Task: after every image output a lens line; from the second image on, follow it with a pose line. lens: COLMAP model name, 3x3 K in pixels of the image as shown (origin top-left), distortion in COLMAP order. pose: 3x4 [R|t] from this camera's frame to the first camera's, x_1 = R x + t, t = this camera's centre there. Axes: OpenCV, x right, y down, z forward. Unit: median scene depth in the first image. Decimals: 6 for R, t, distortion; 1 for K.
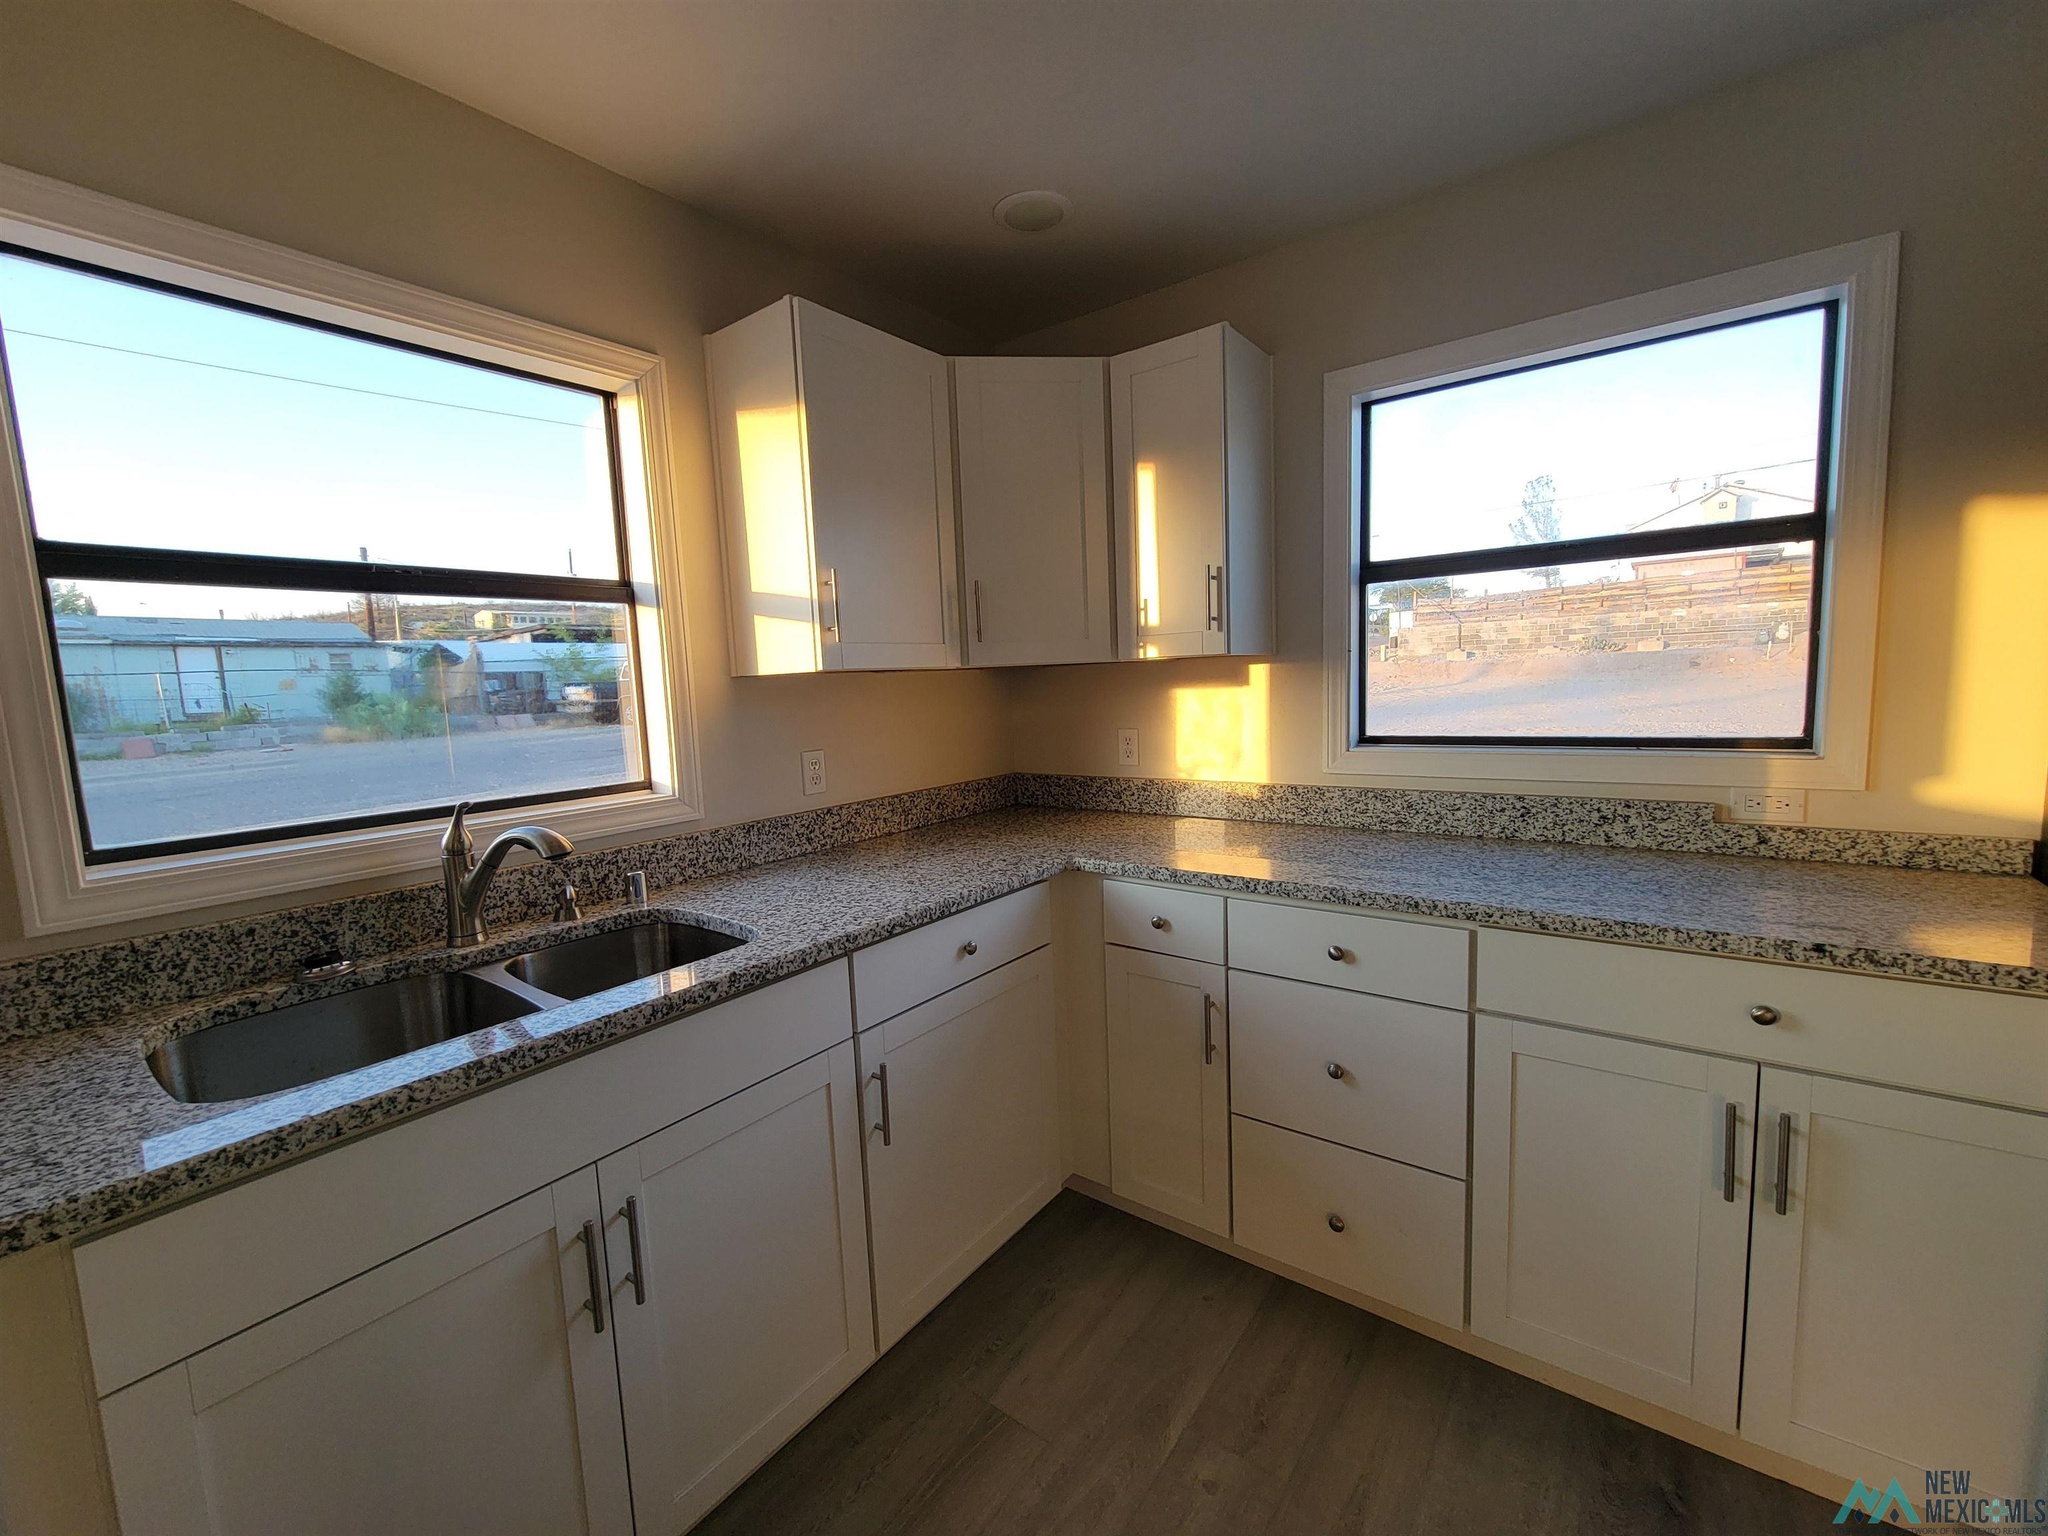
lens RADIAL K [[824.3, 0, 1024.0], [0, 824.3, 768.0], [0, 0, 1]] dist [0.000764, 0.000014]
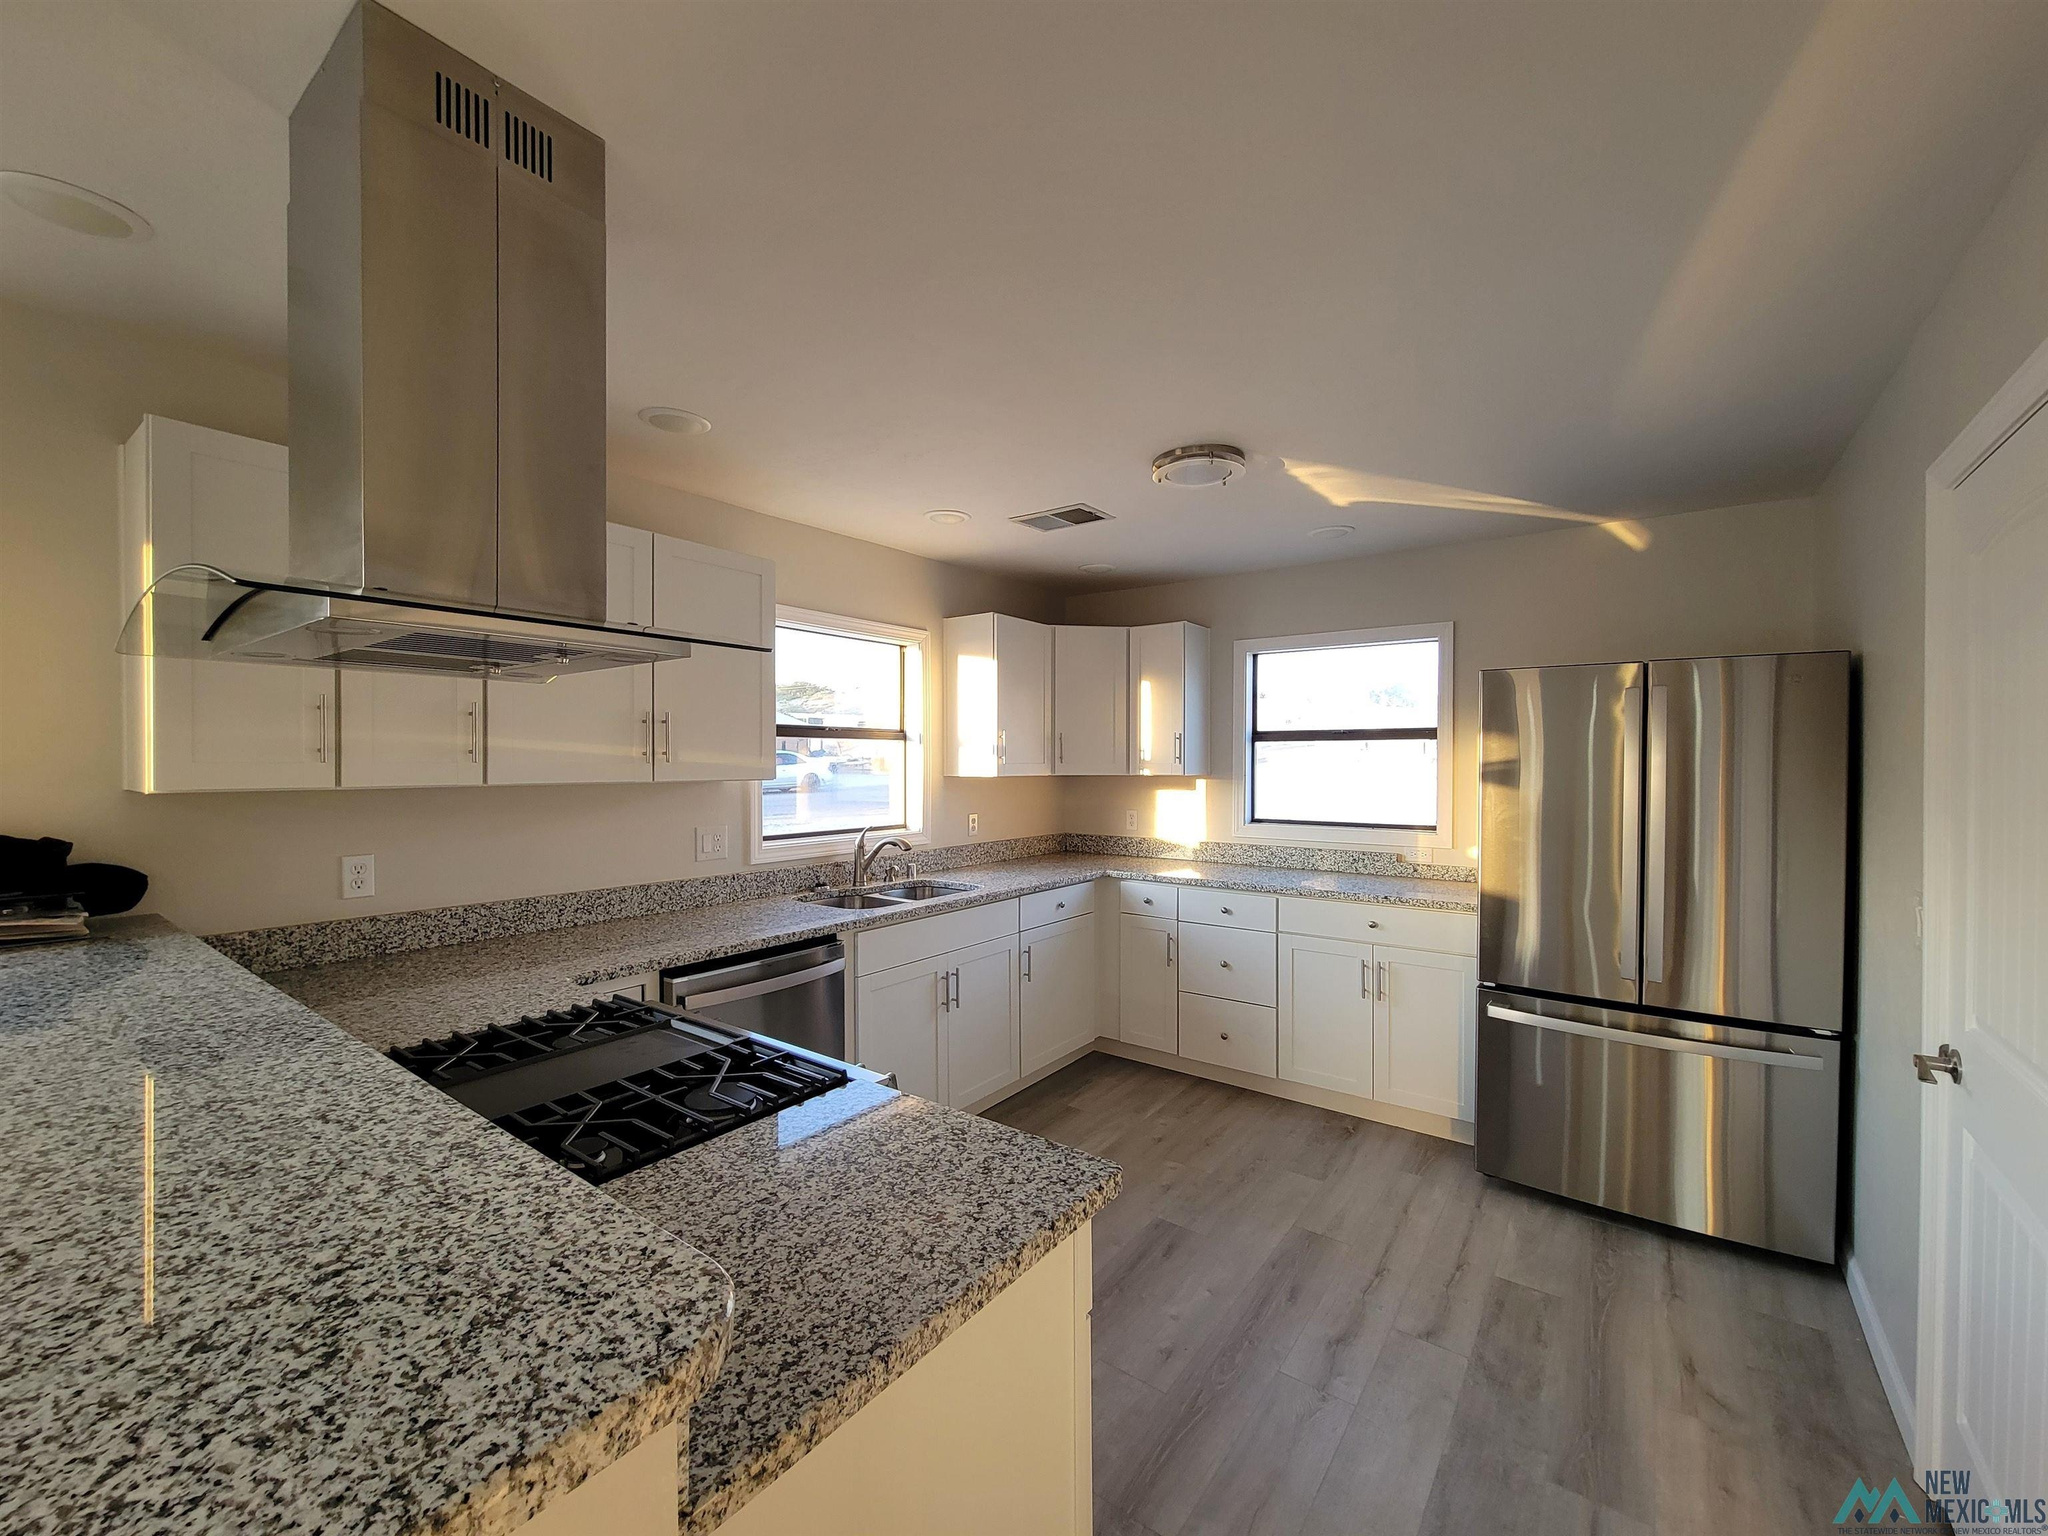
lens RADIAL K [[824.3, 0, 1024.0], [0, 824.3, 768.0], [0, 0, 1]] dist [0.000764, 0.000014]
pose [[0.998938, 0.043175, 0.016083, -0.194787], [-0.041346, 0.994073, -0.100548, 0.071322], [-0.020329, 0.099776, 0.994802, -1.097757]]
